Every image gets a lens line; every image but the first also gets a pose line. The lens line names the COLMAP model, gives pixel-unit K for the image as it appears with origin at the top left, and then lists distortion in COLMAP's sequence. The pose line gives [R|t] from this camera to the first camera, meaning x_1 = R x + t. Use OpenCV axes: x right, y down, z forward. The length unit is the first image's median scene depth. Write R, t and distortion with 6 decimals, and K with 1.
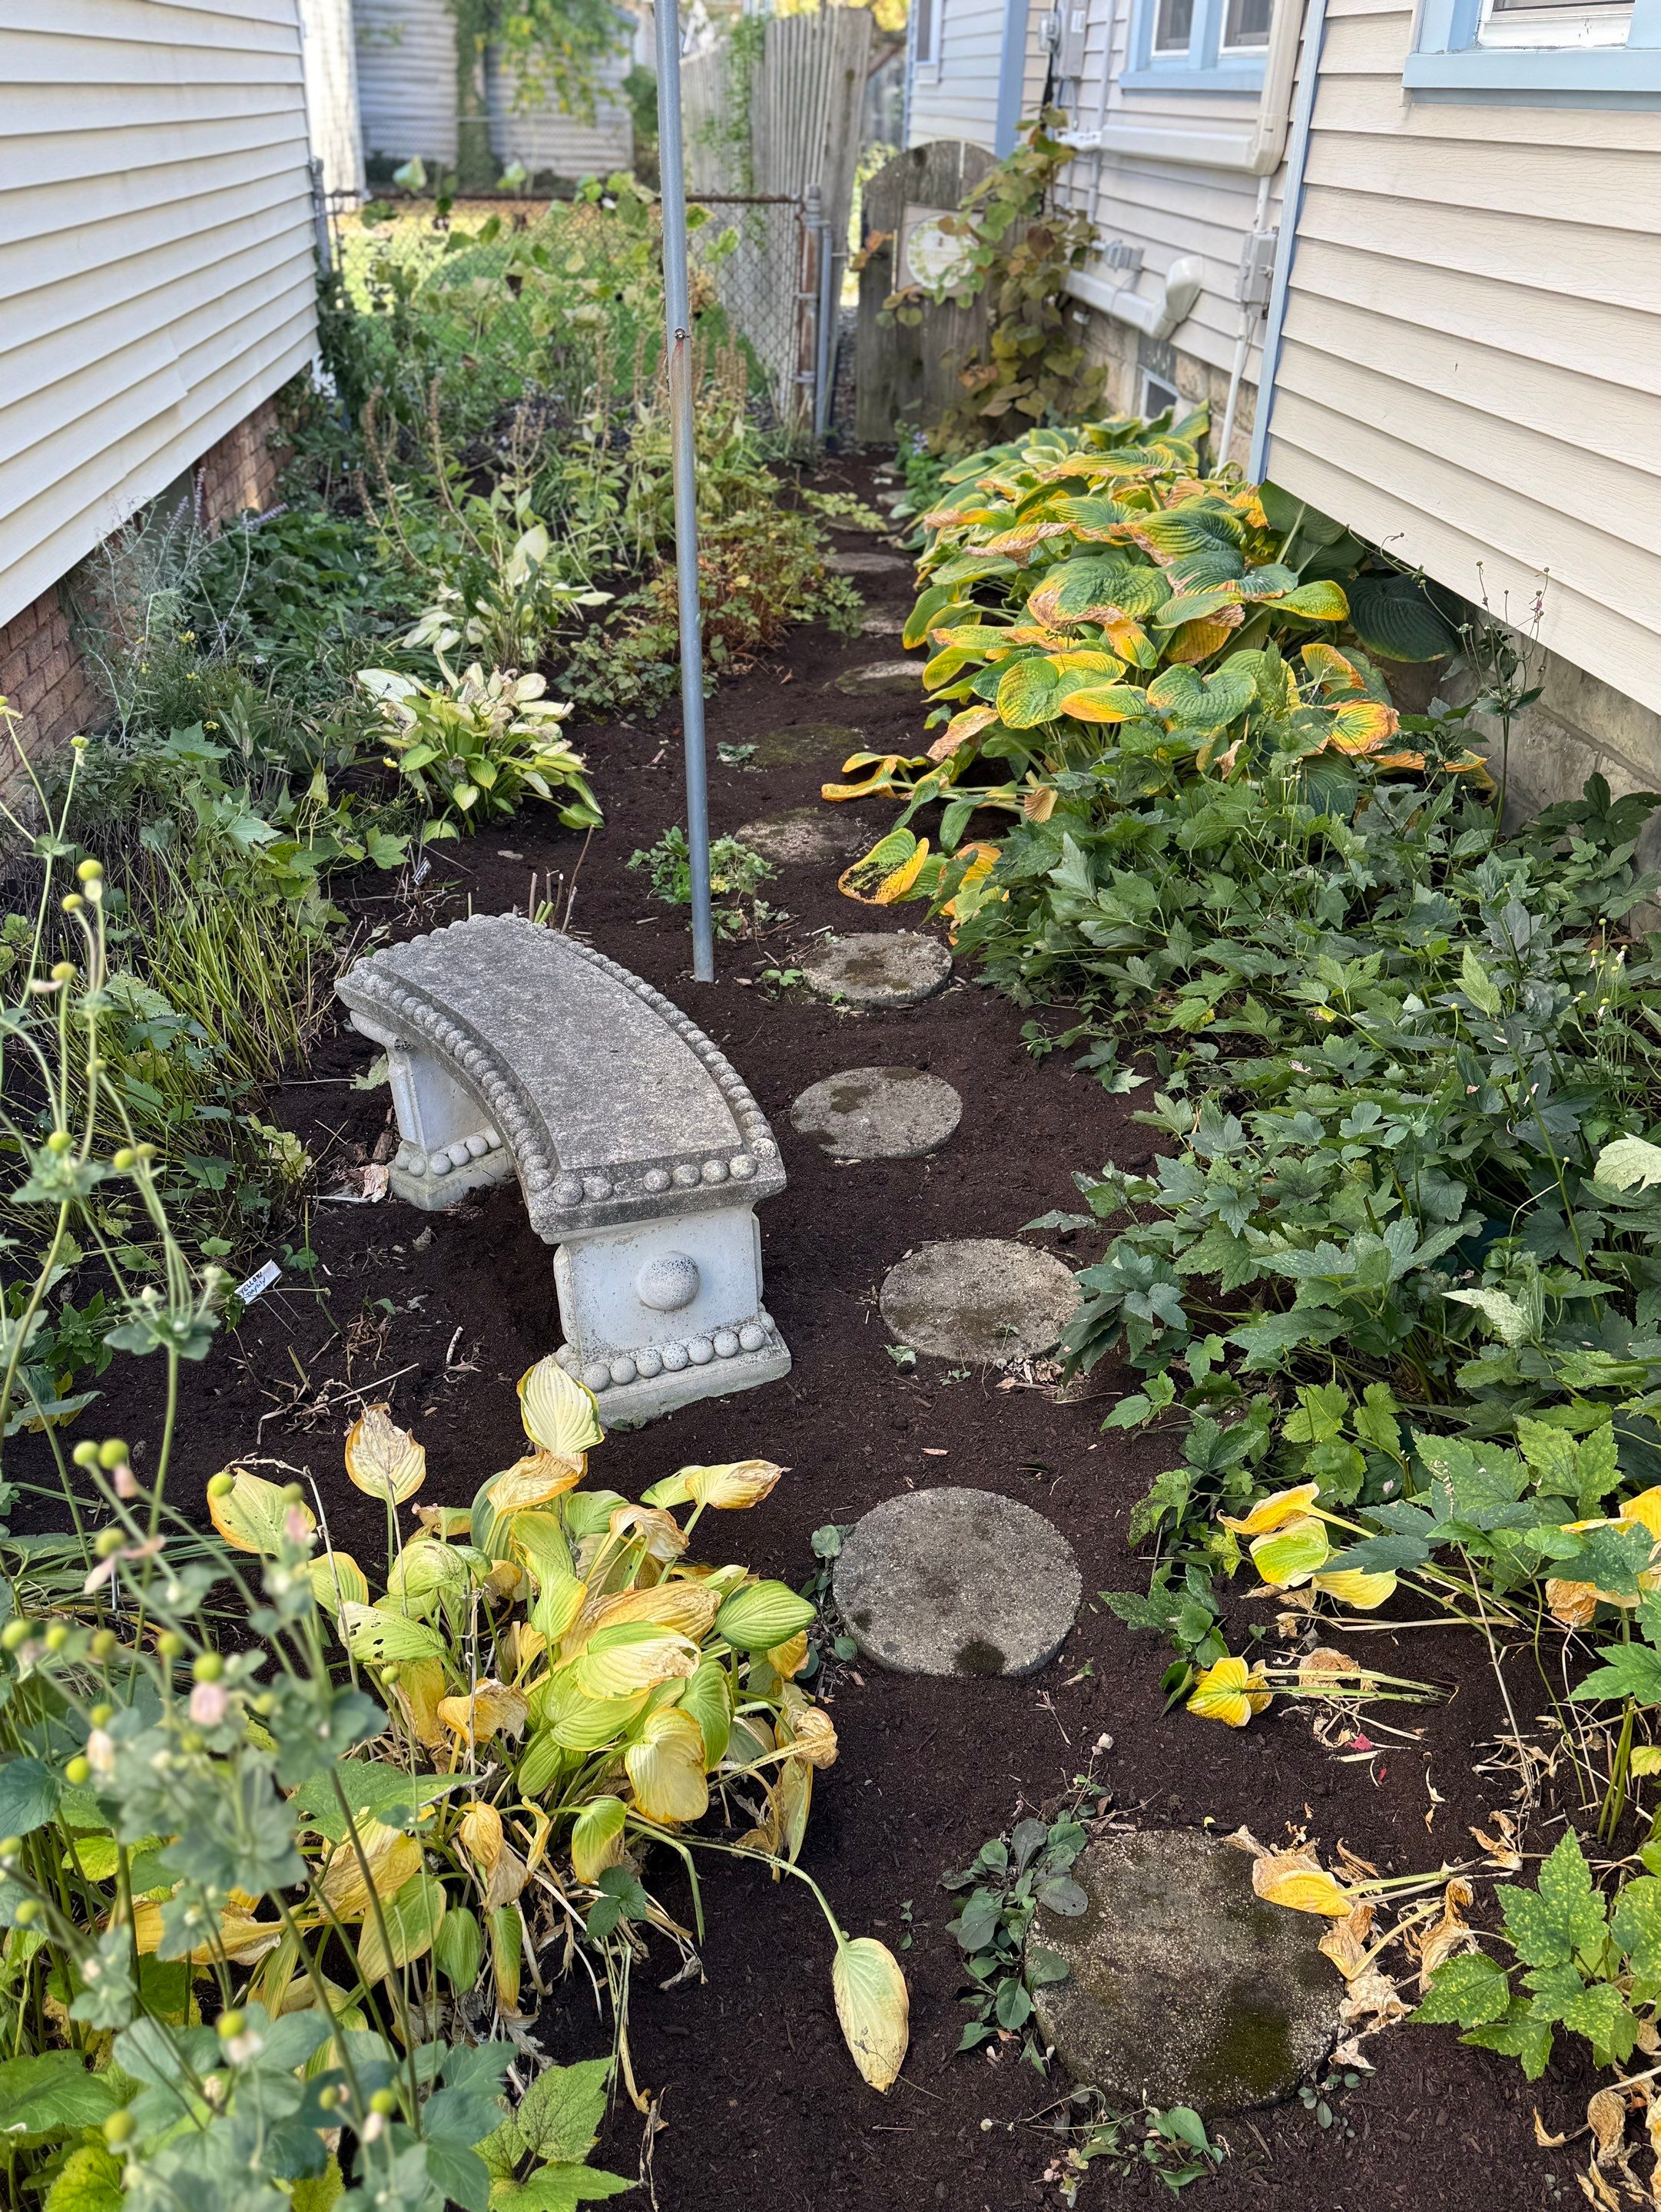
lens RADIAL K [[1525.7, 0, 832.1], [0, 1525.7, 1105.8], [0, 0, 1]] dist [-0.015734, -0.002508]
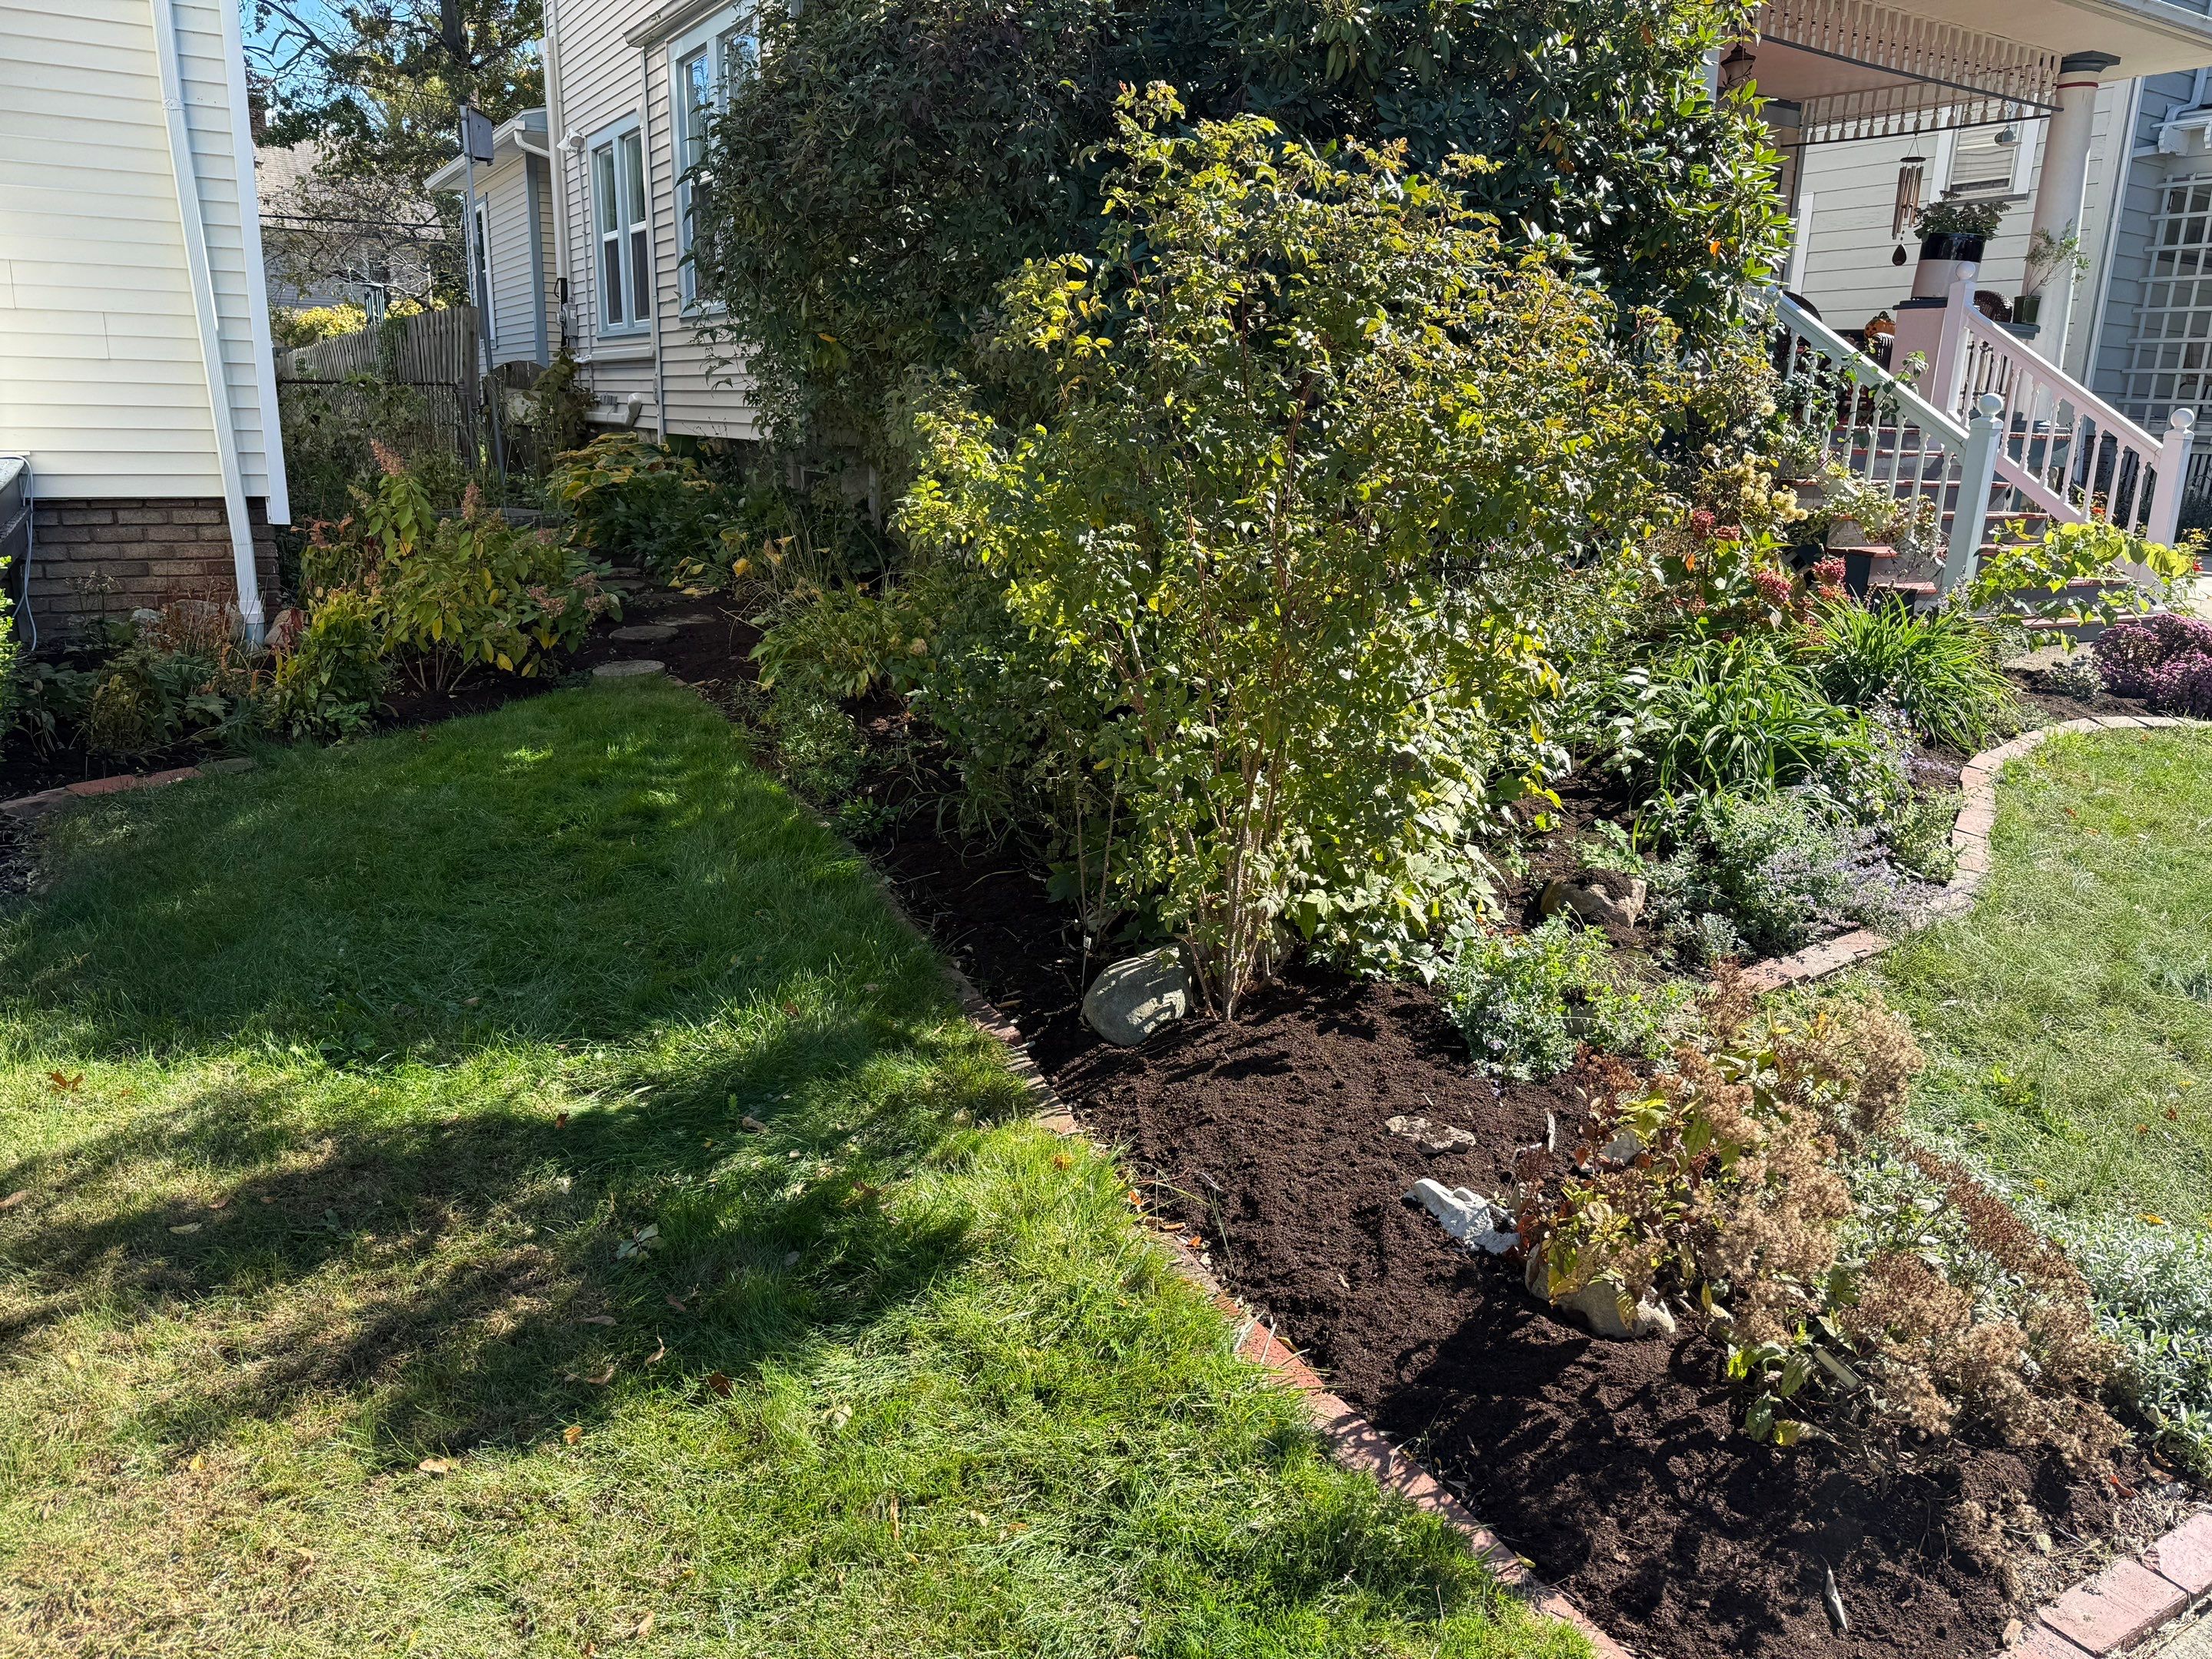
lens RADIAL K [[1525.5, 0, 1091.6], [0, 1525.5, 823.8], [0, 0, 1]] dist [-0.015734, -0.002508]
pose [[0.899223, -0.117167, 0.421510, -0.192970], [0.245338, 0.932768, -0.264108, 0.807166], [-0.362226, 0.340905, 0.867512, -1.023712]]
